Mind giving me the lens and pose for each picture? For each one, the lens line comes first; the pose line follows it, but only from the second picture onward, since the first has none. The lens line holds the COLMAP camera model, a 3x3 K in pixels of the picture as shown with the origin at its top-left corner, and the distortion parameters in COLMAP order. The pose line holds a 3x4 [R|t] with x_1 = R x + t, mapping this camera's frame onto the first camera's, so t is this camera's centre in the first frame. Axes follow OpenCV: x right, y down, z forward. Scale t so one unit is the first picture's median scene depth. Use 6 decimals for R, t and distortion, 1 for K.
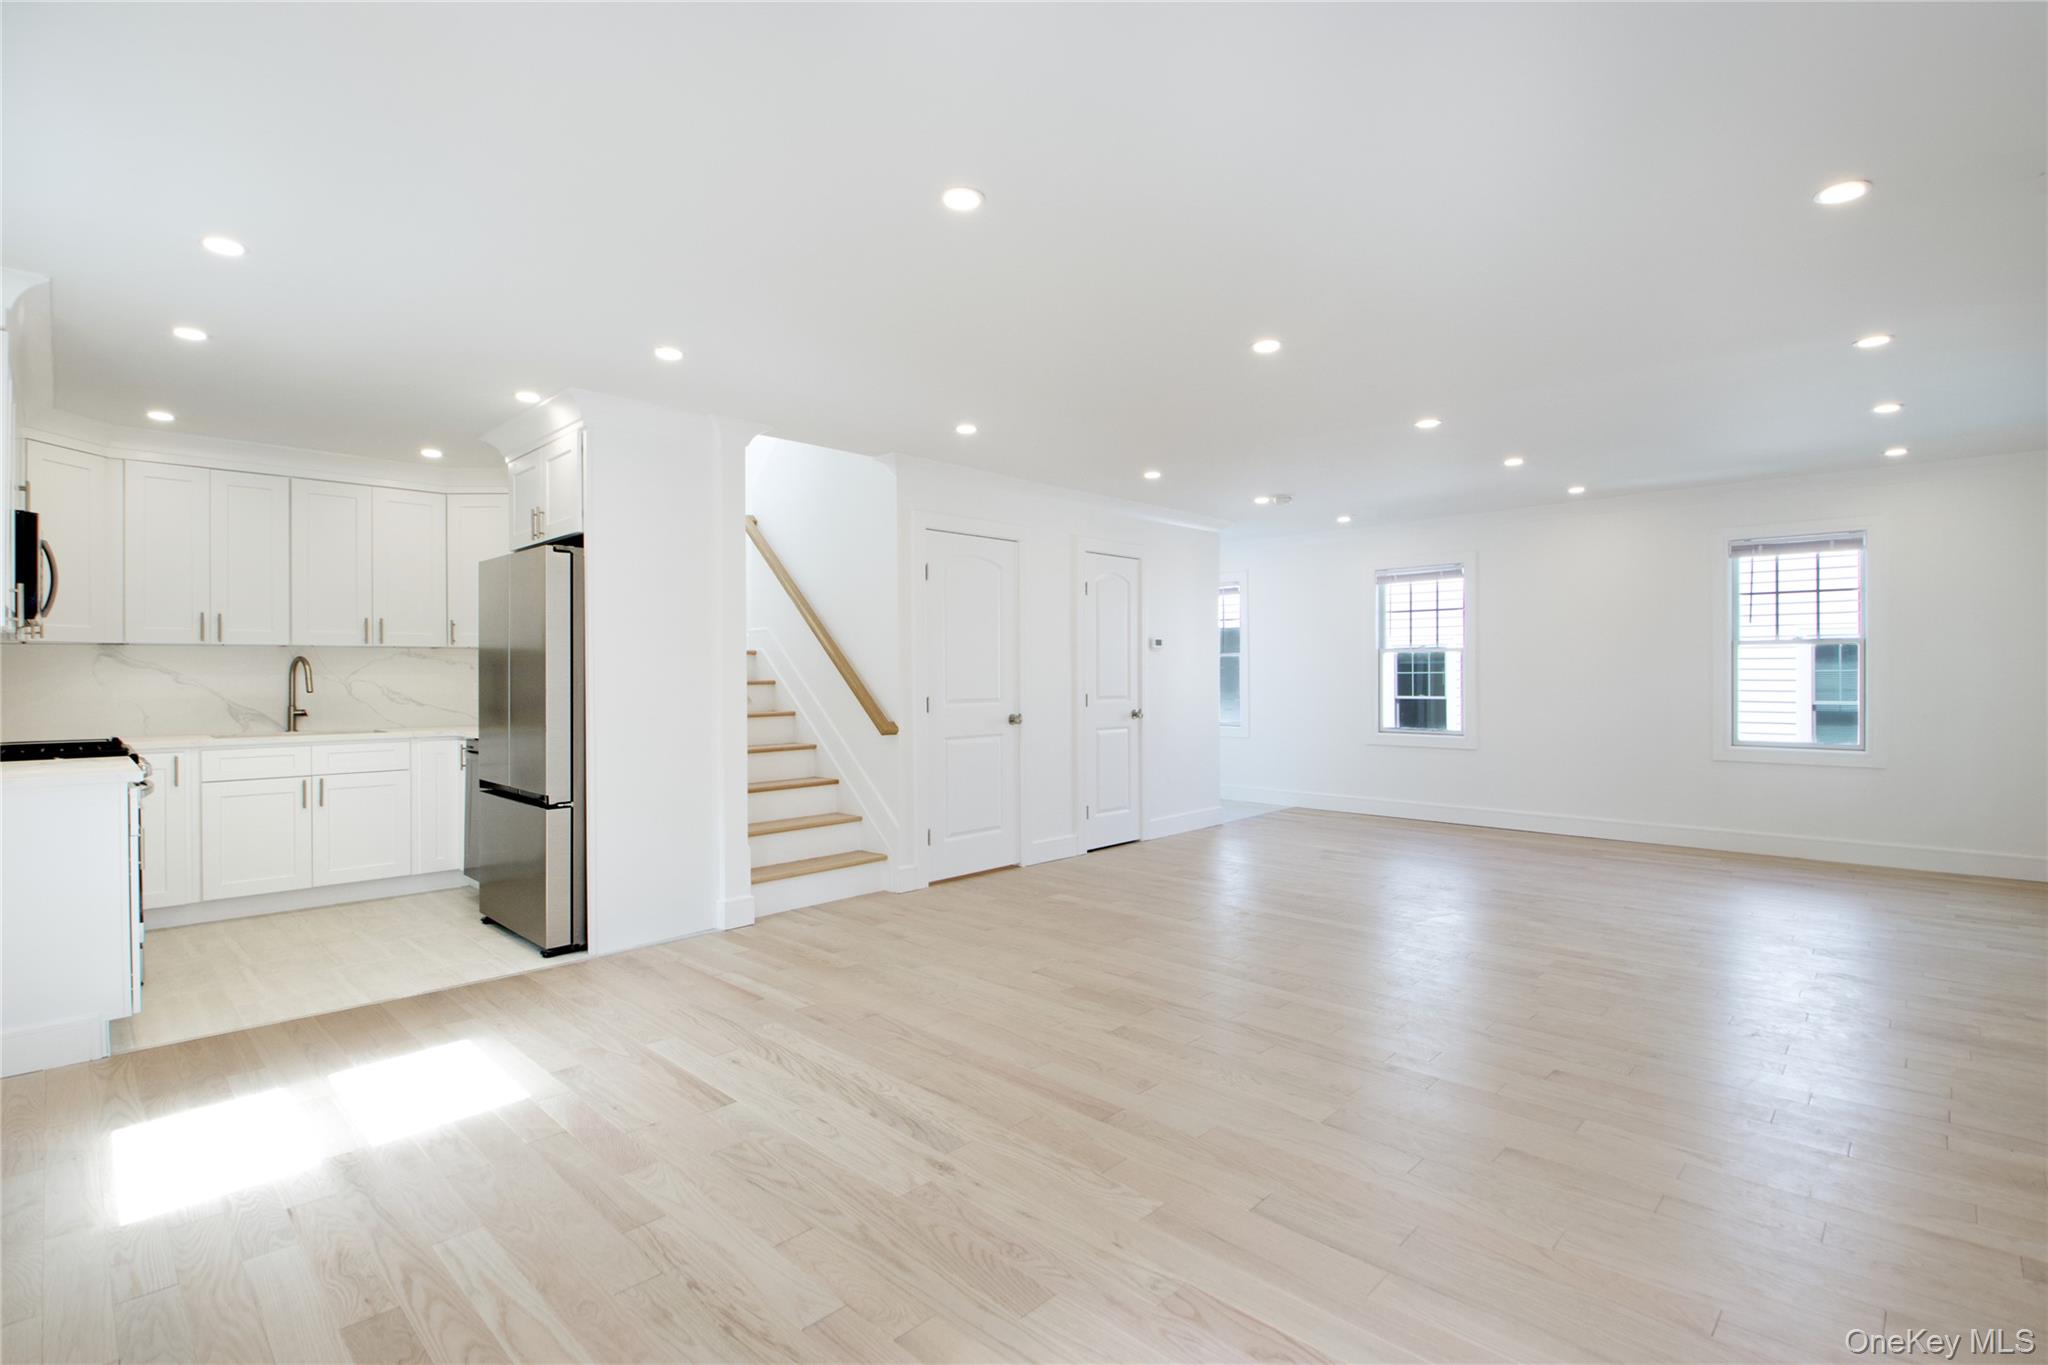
lens RADIAL K [[955.0, 0, 1024.0], [0, 955.0, 682.5], [0, 0, 1]] dist [0.013185, -0.000329]
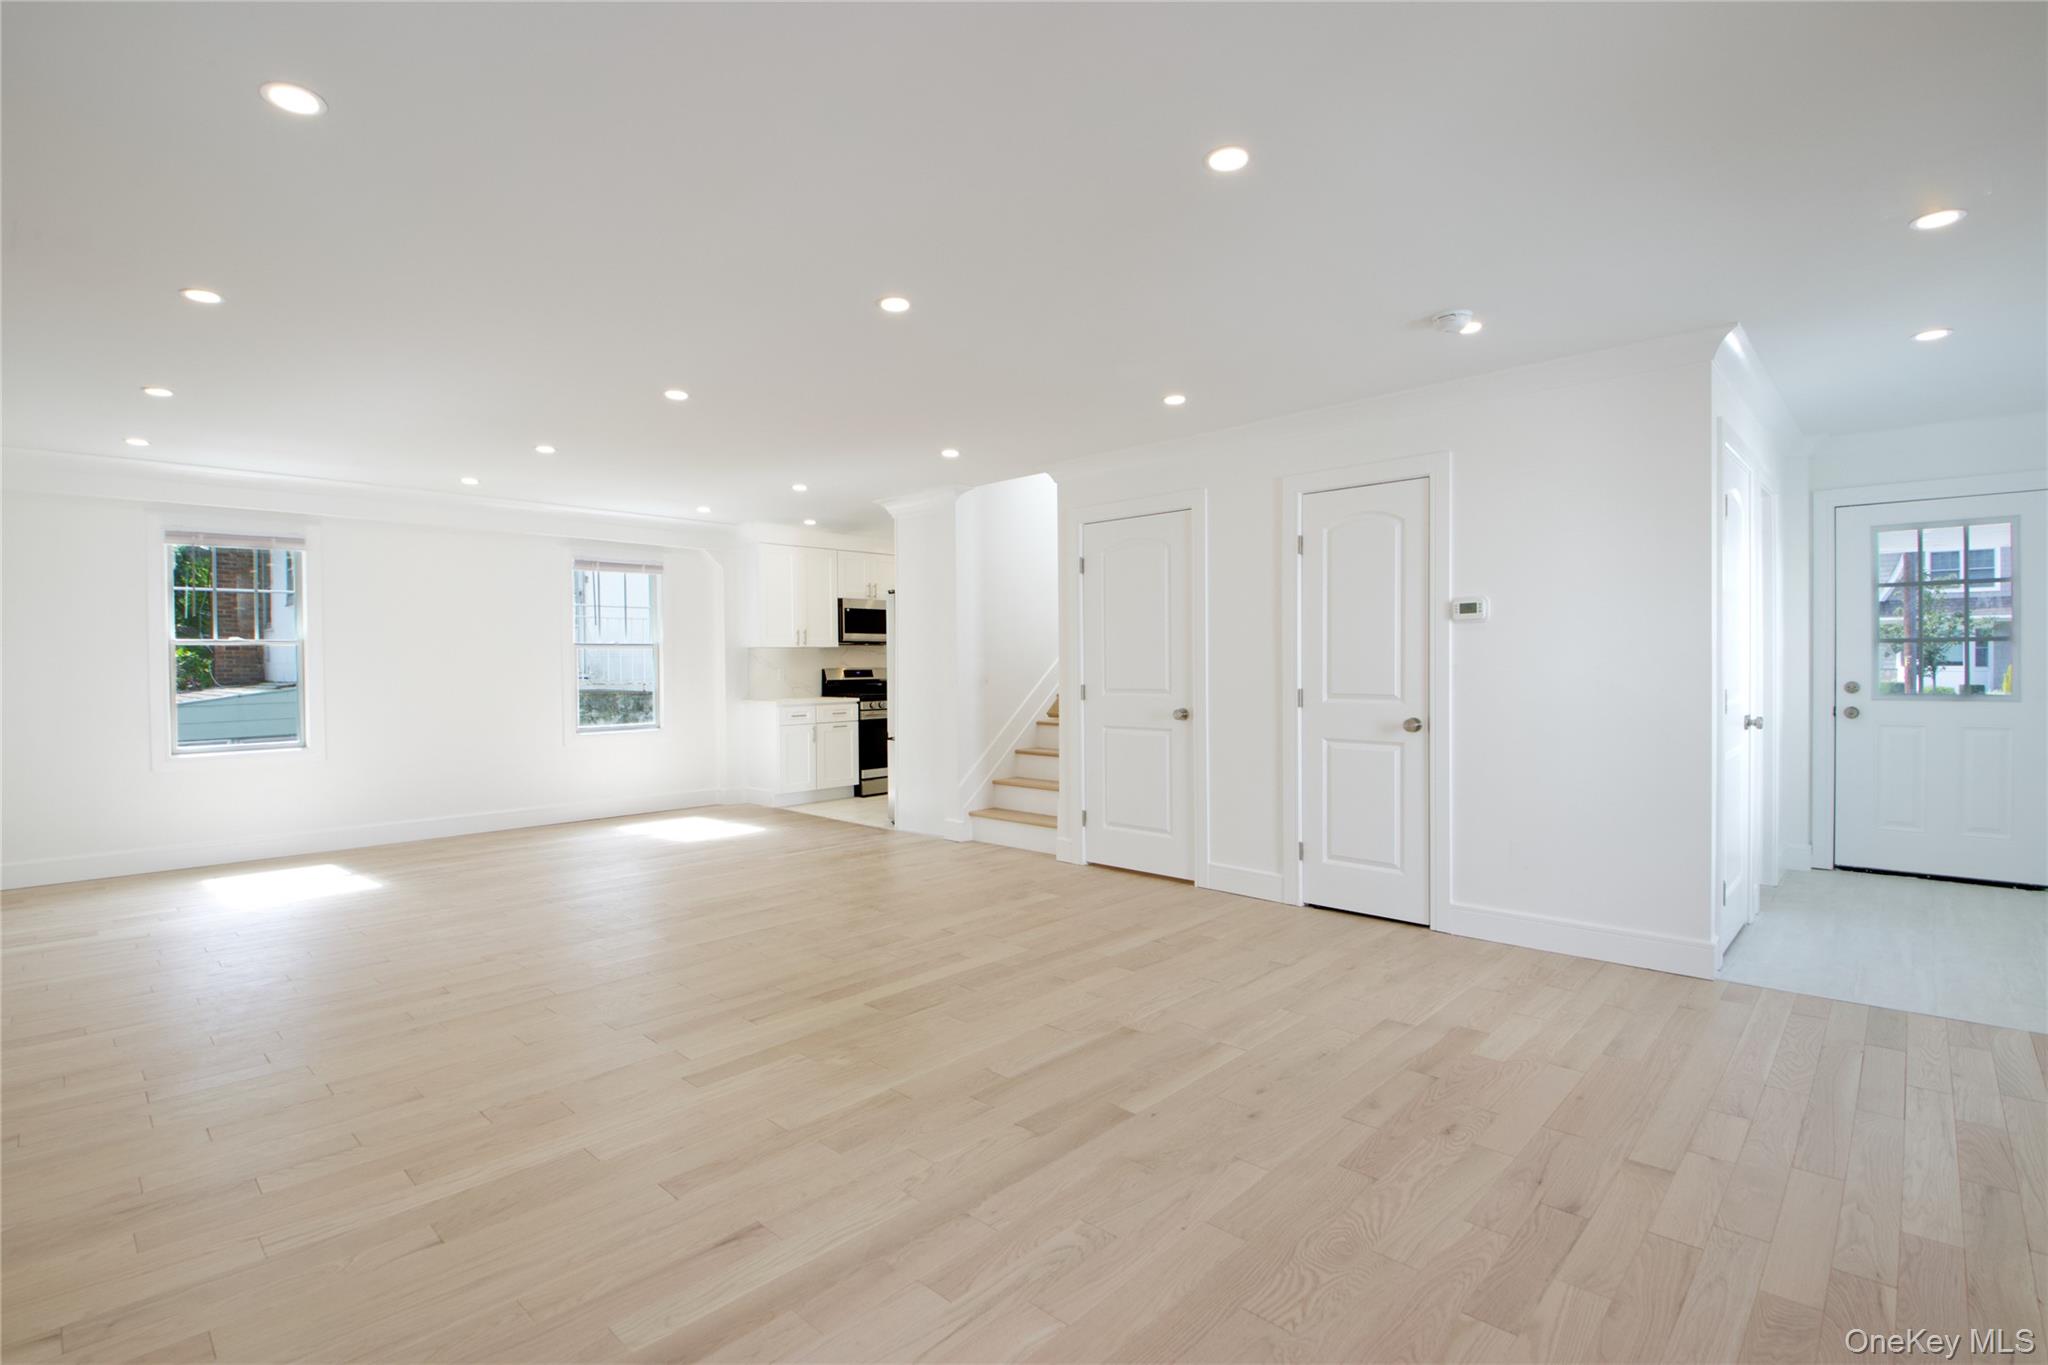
lens RADIAL K [[955.0, 0, 1024.0], [0, 955.0, 682.5], [0, 0, 1]] dist [0.013185, -0.000329]
pose [[-0.007203, 0.016402, -0.999840, 0.874498], [-0.006495, 0.999844, 0.016449, -0.004417], [0.999953, 0.006612, -0.007095, 0.861089]]
